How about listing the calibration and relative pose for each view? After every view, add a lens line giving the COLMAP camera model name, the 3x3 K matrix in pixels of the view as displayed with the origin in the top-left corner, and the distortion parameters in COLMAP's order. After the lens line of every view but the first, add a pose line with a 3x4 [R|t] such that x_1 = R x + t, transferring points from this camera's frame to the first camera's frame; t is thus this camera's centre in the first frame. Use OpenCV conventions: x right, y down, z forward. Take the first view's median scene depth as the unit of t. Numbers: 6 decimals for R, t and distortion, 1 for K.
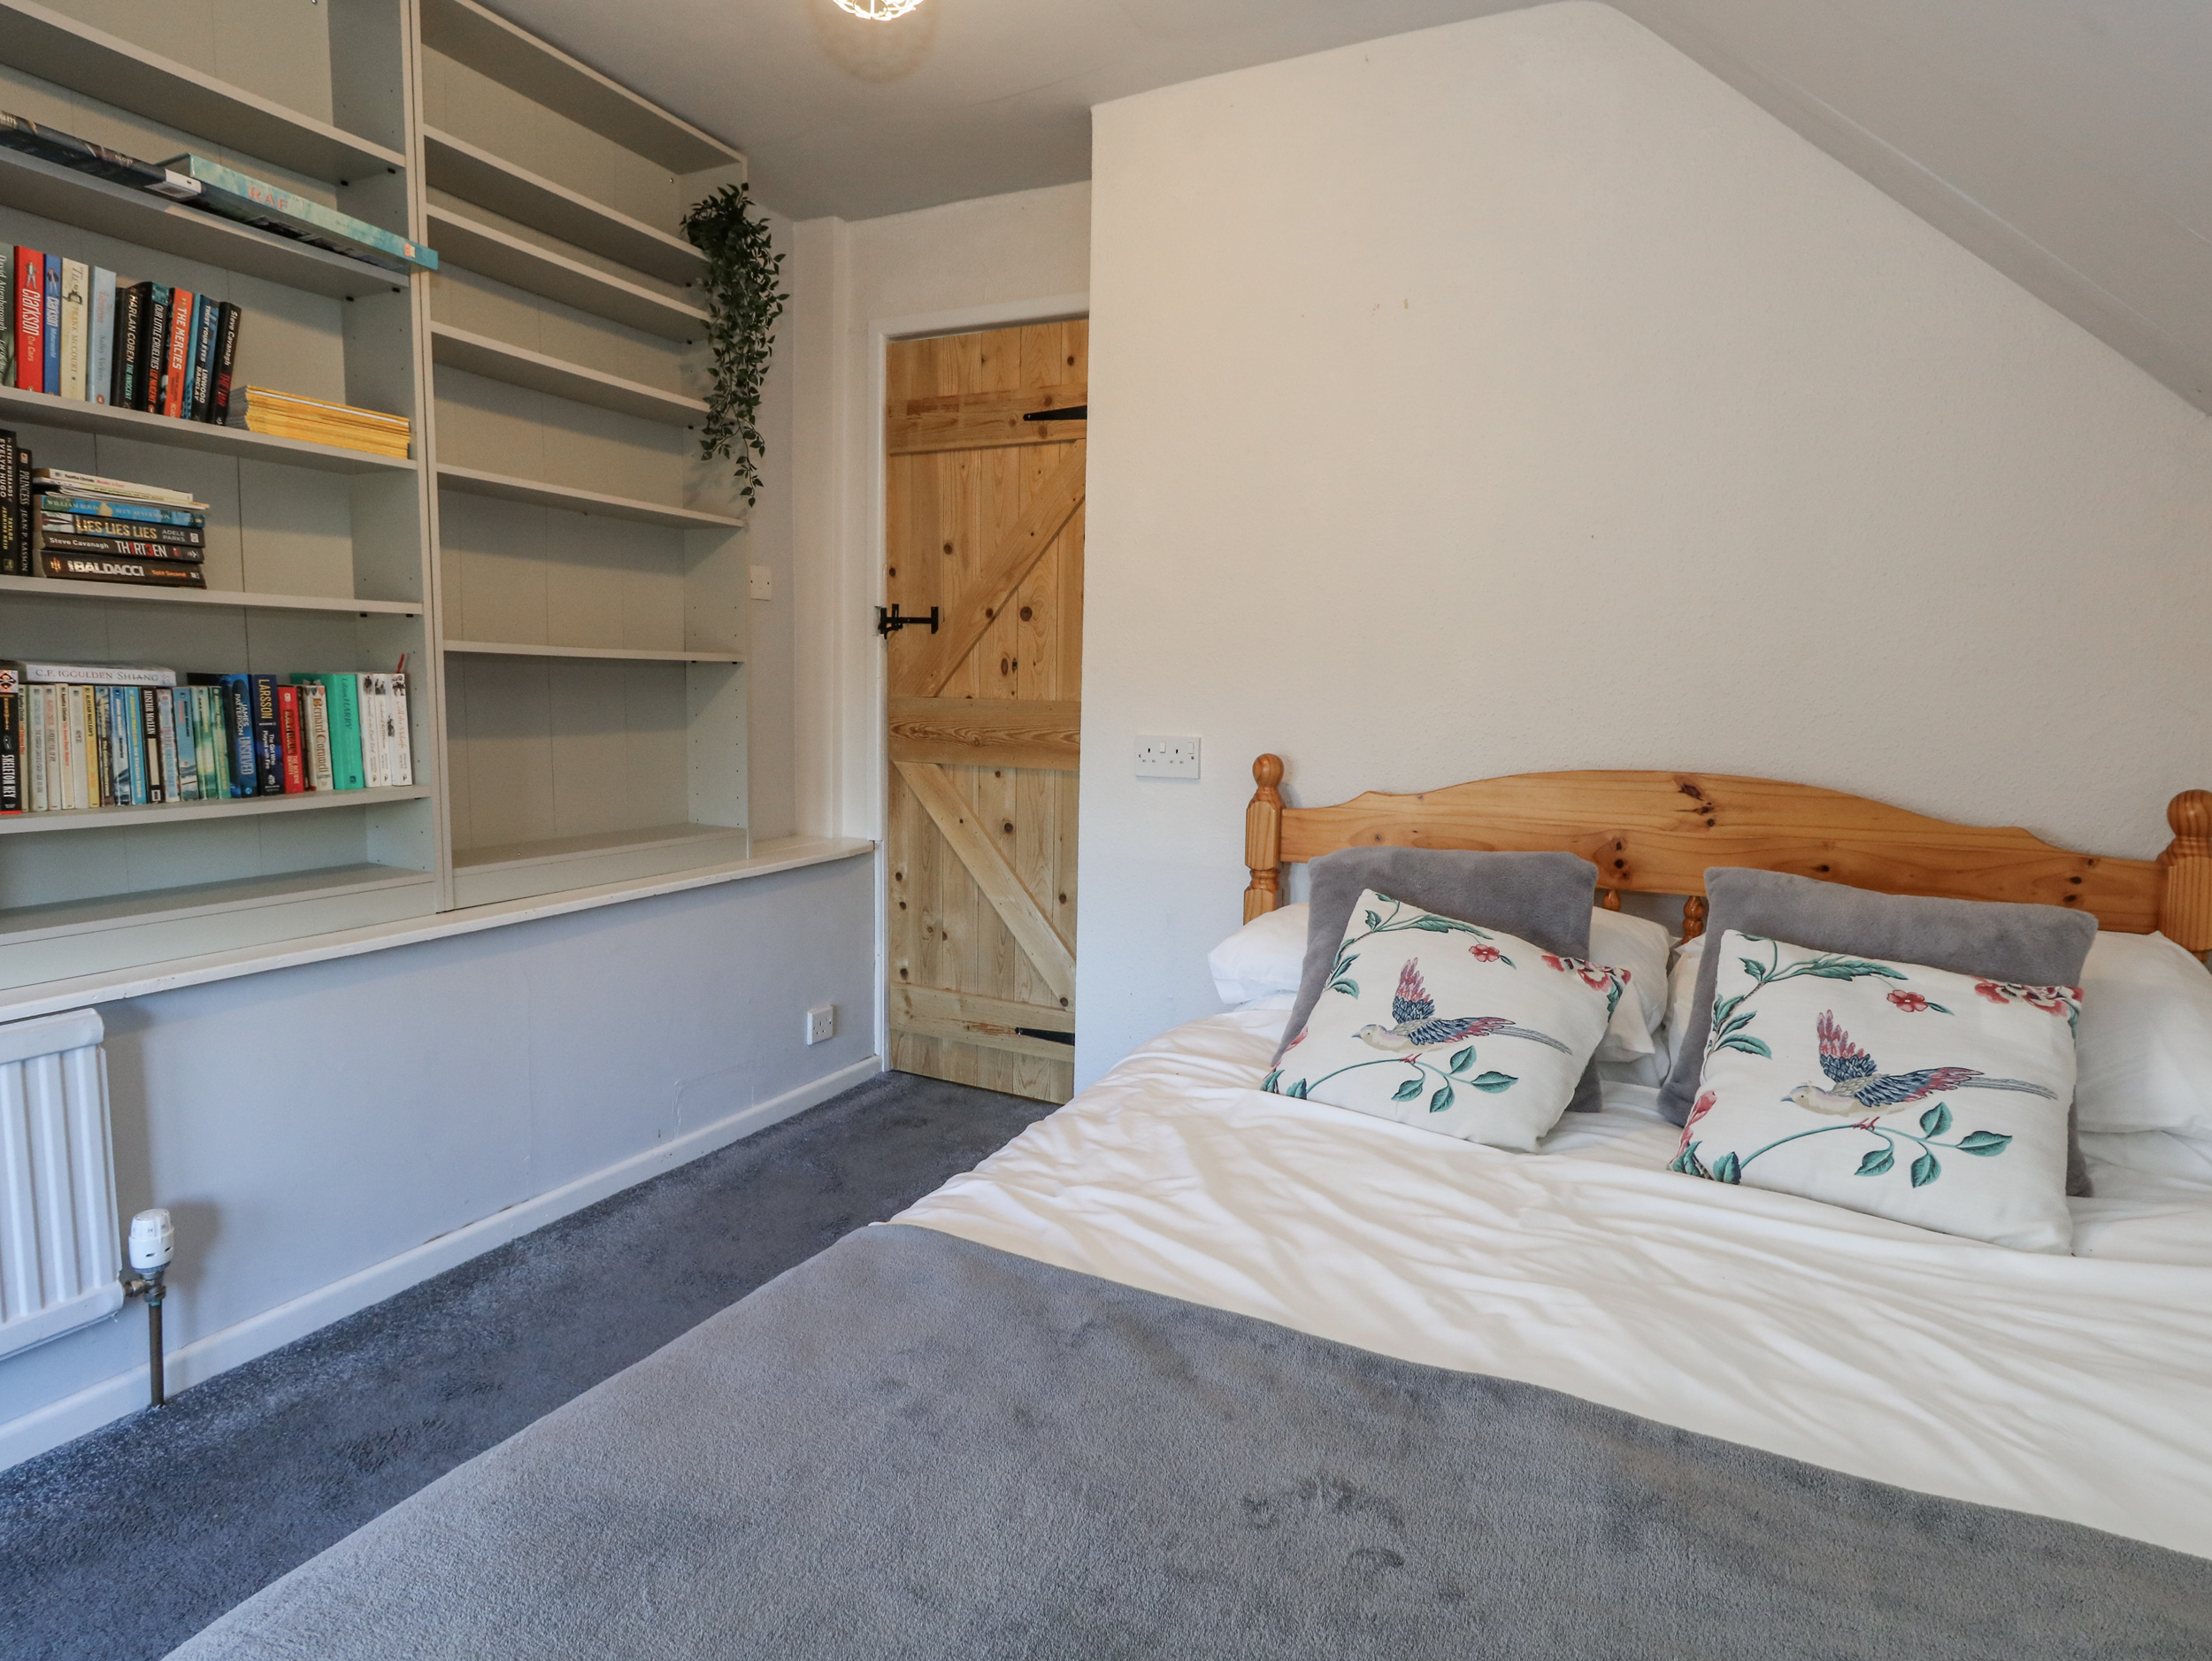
lens RADIAL K [[1164.9, 0, 1127.2], [0, 1164.9, 817.7], [0, 0, 1]] dist [-0.005972, -0.001580]
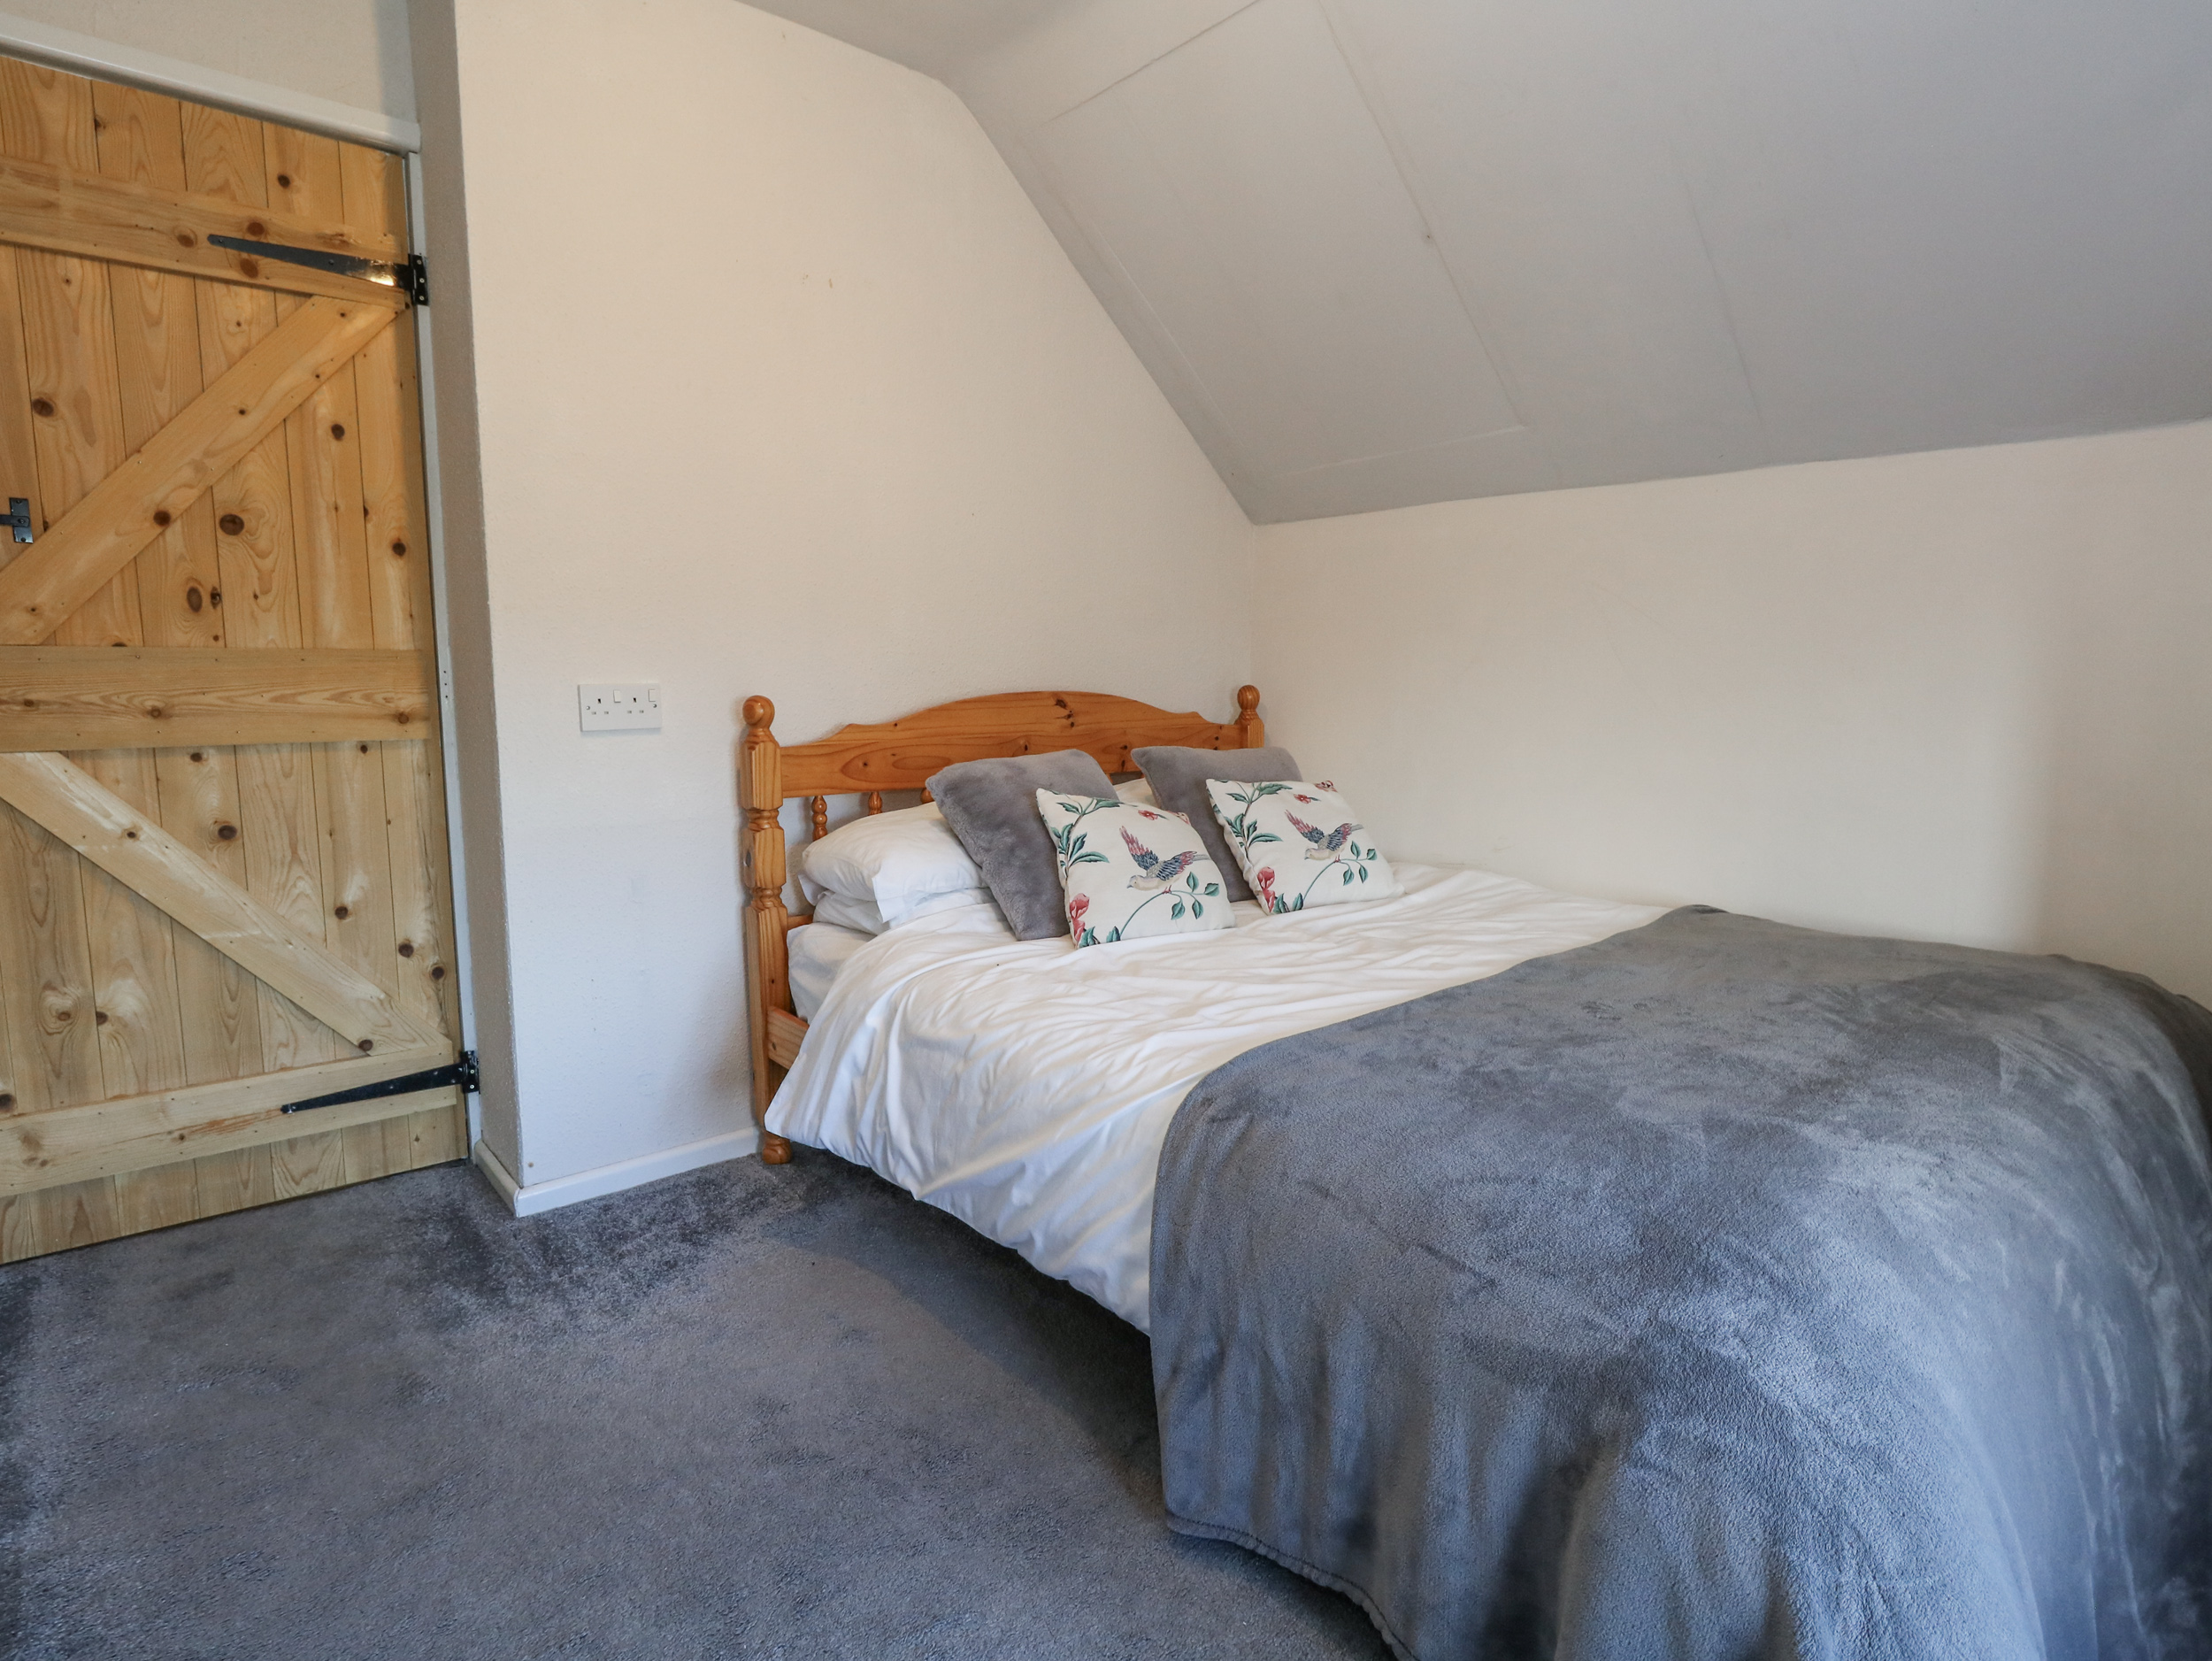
lens RADIAL K [[1164.9, 0, 1127.2], [0, 1164.9, 817.7], [0, 0, 1]] dist [-0.005972, -0.001580]
pose [[0.391655, -0.140795, 0.909276, -0.645309], [0.101768, 0.988789, 0.109272, -0.026010], [-0.914467, 0.049738, 0.401592, 0.281430]]
